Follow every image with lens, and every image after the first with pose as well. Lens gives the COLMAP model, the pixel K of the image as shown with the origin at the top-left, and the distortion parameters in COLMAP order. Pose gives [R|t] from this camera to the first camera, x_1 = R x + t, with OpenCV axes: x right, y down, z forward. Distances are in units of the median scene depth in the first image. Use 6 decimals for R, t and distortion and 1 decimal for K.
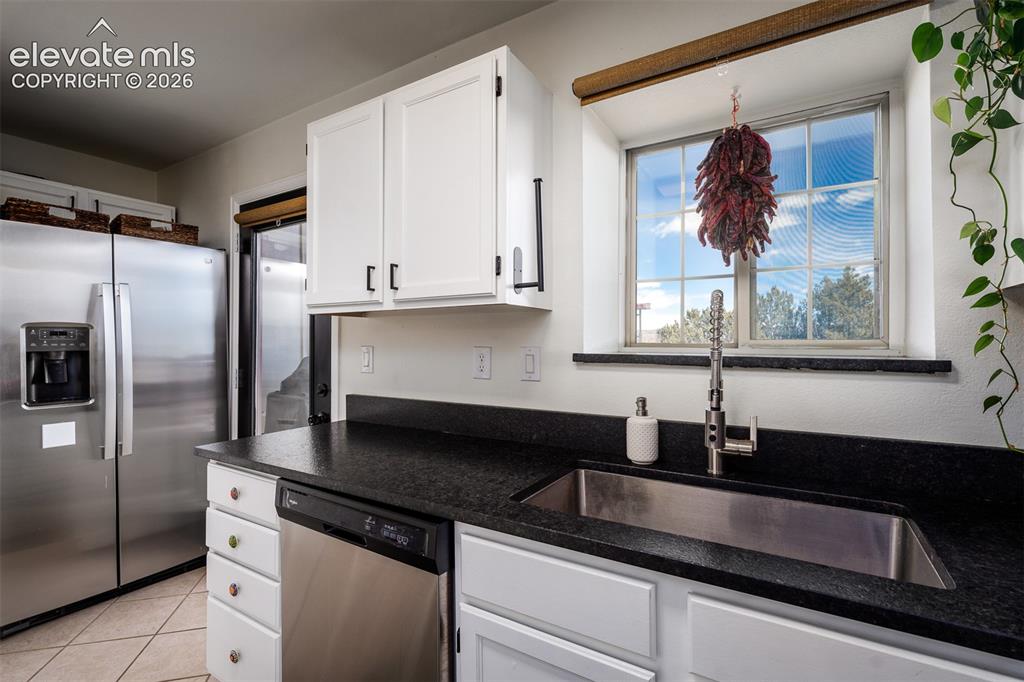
lens RADIAL K [[457.6, 0, 495.1], [0, 457.6, 336.5], [0, 0, 1]] dist [0.001097, -0.001127]
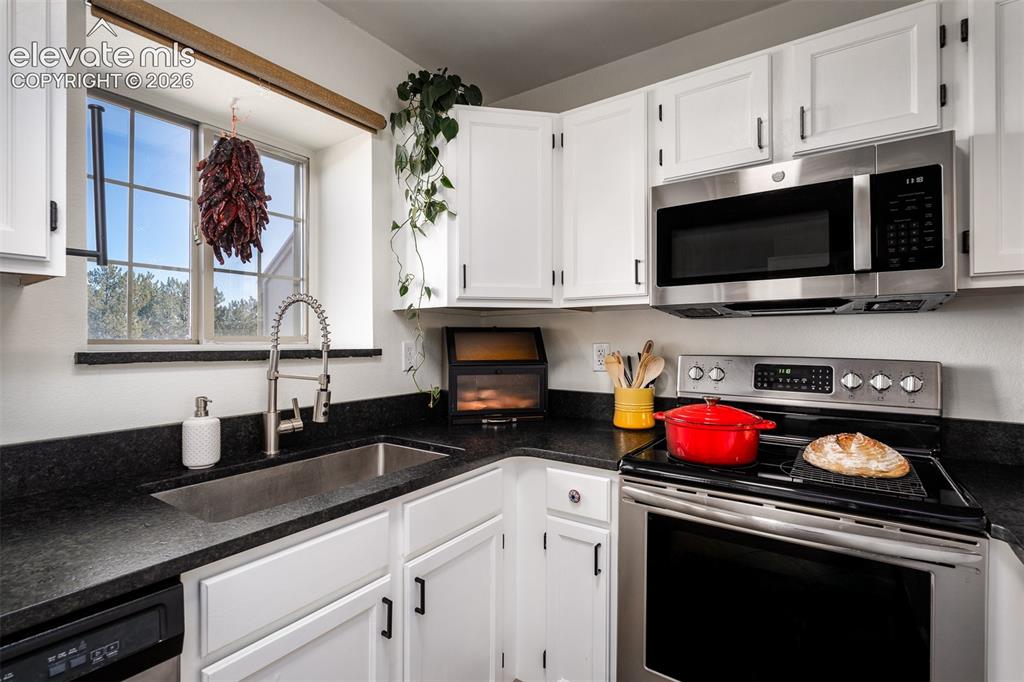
lens RADIAL K [[483.8, 0, 517.7], [0, 483.8, 339.3], [0, 0, 1]] dist [-0.002333, -0.000510]
pose [[0.040187, 0.004460, 0.999182, -0.638627], [-0.012776, 0.999911, -0.003949, 0.012201], [-0.999110, -0.012607, 0.040240, 0.321287]]
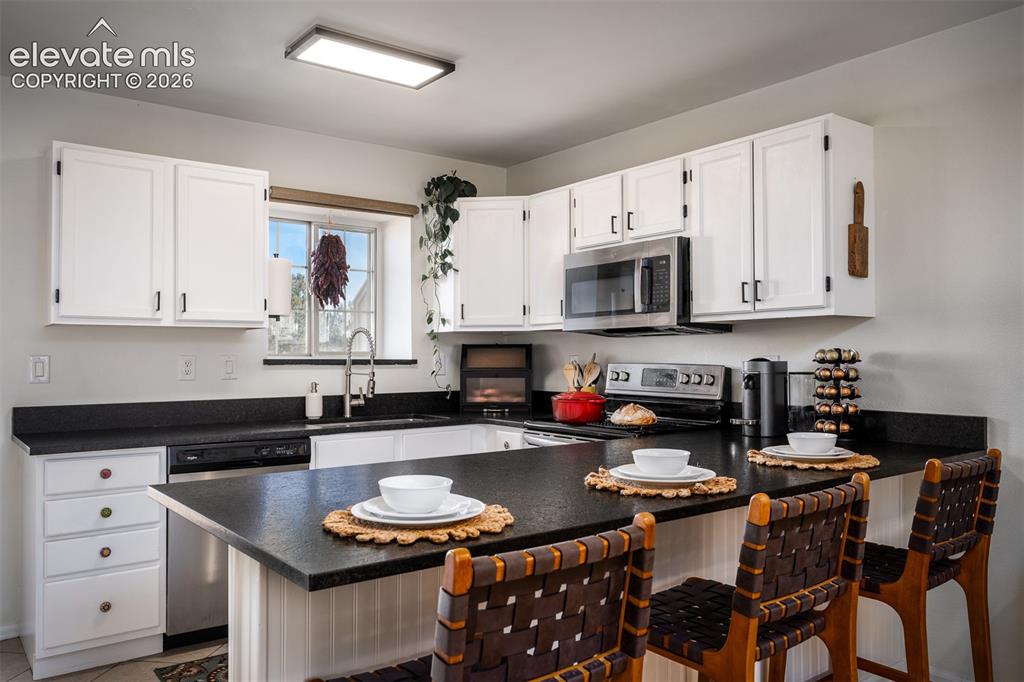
lens RADIAL K [[781.8, 0, 515.8], [0, 781.8, 347.4], [0, 0, 1]] dist [0.013514, -0.009499]
pose [[0.339930, 0.014395, 0.940341, -2.330916], [-0.009205, 0.999886, -0.011979, 0.023526], [-0.940406, -0.004583, 0.340023, -0.806093]]
